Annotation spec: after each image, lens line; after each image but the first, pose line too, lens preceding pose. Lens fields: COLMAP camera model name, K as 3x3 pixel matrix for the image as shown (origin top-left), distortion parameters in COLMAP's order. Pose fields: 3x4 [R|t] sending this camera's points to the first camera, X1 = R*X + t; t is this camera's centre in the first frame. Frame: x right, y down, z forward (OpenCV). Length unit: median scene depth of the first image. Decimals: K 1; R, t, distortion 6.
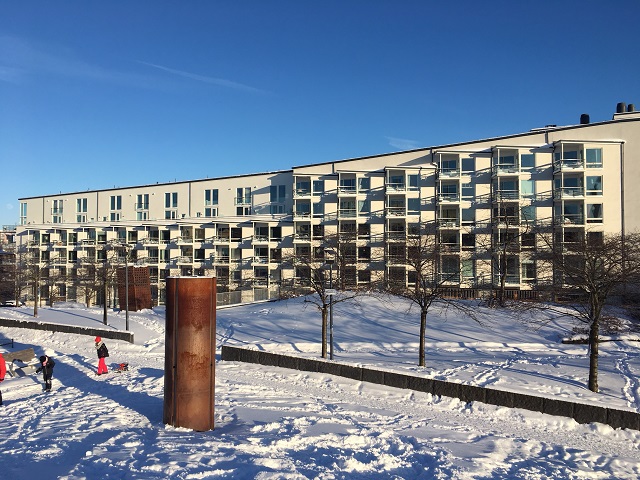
lens RADIAL K [[537.9, 0, 316.8], [0, 537.9, 239.2], [0, 0, 1]] dist [0.011526, 0.003189]
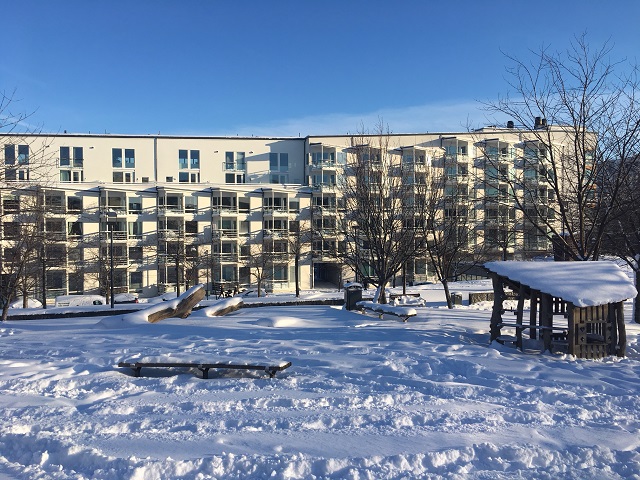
lens RADIAL K [[537.9, 0, 317.1], [0, 537.9, 240.1], [0, 0, 1]] dist [0.011526, 0.003189]
pose [[0.759559, -0.016880, 0.650220, -0.608663], [-0.012278, 0.999113, 0.040280, 0.011407], [-0.650323, -0.038578, 0.758678, 0.241200]]
